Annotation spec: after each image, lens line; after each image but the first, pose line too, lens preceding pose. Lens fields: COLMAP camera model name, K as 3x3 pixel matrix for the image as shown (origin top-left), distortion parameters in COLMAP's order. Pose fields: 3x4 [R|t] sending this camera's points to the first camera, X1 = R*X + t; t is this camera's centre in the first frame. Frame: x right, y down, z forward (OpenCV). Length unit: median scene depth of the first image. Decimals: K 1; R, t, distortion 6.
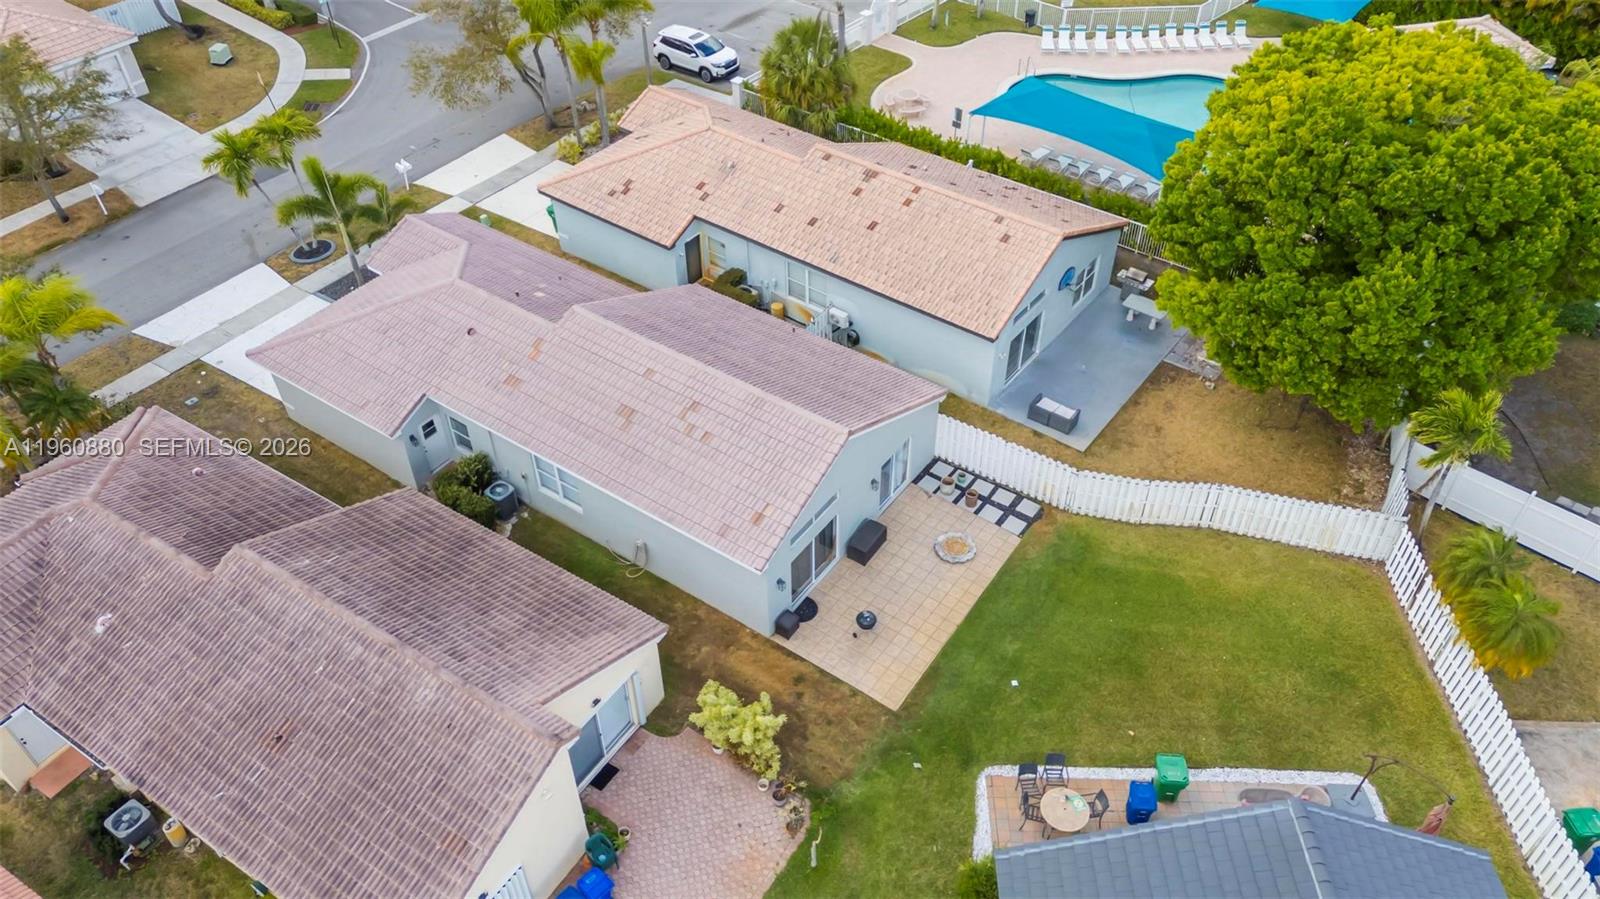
lens RADIAL K [[1164.7, 0, 800.0], [0, 1164.7, 449.5], [0, 0, 1]] dist [0.076930, -0.000567]
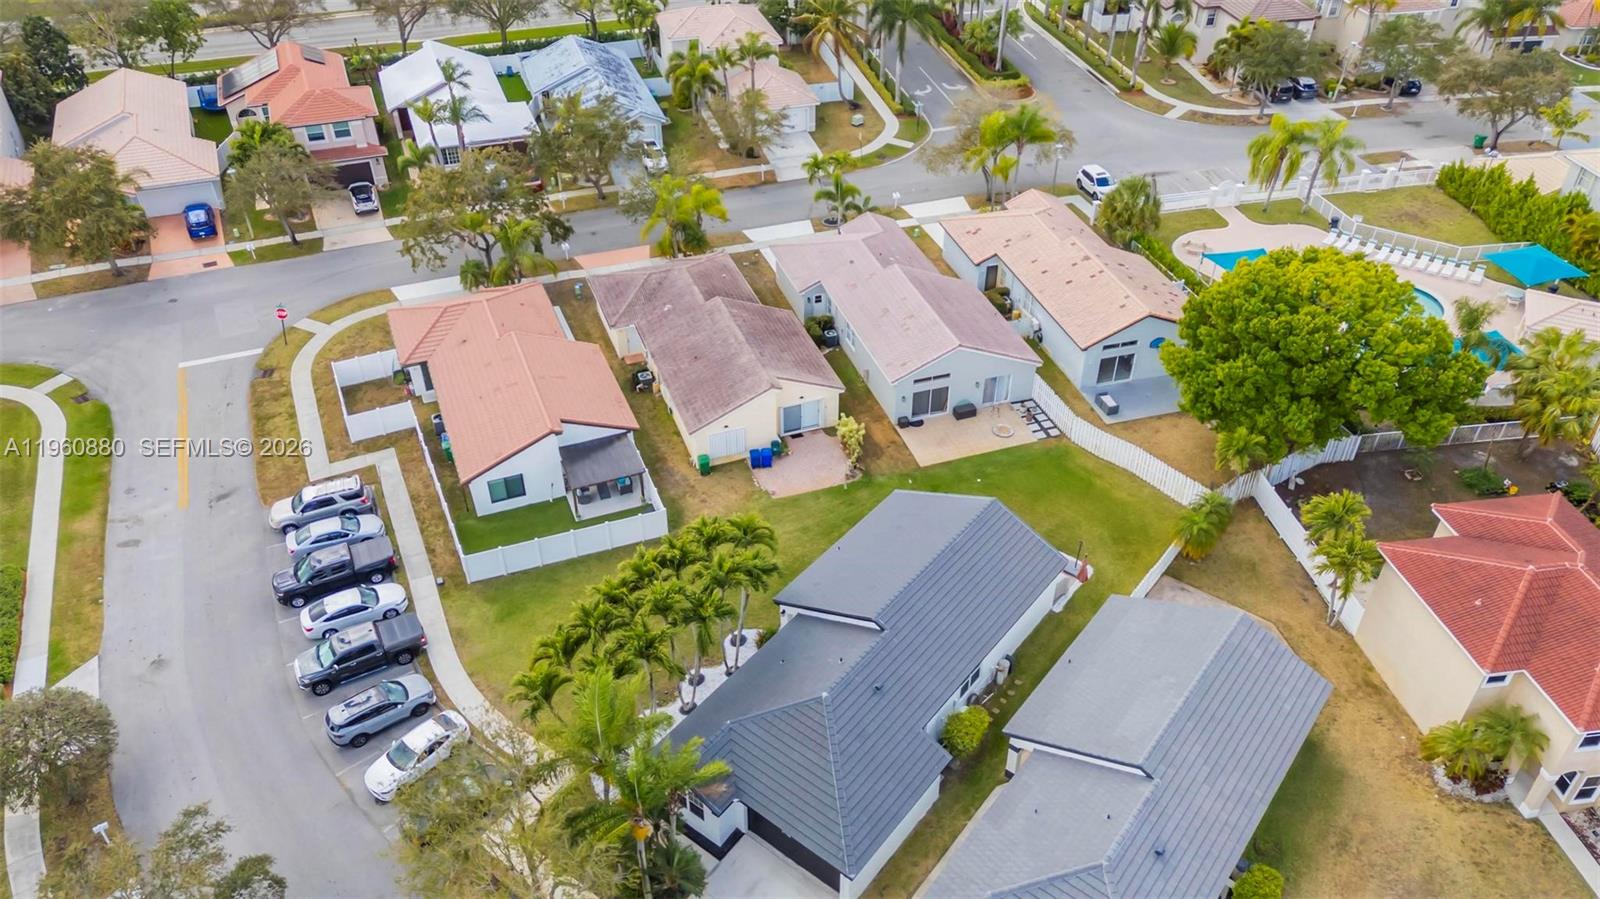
lens RADIAL K [[1158.3, 0, 811.3], [0, 1158.3, 447.0], [0, 0, 1]] dist [0.075257, -0.002833]
pose [[0.806163, 0.366928, -0.464182, 0.728106], [-0.406499, 0.913509, 0.016130, 0.193174], [0.429953, 0.175686, 0.885593, -0.802267]]
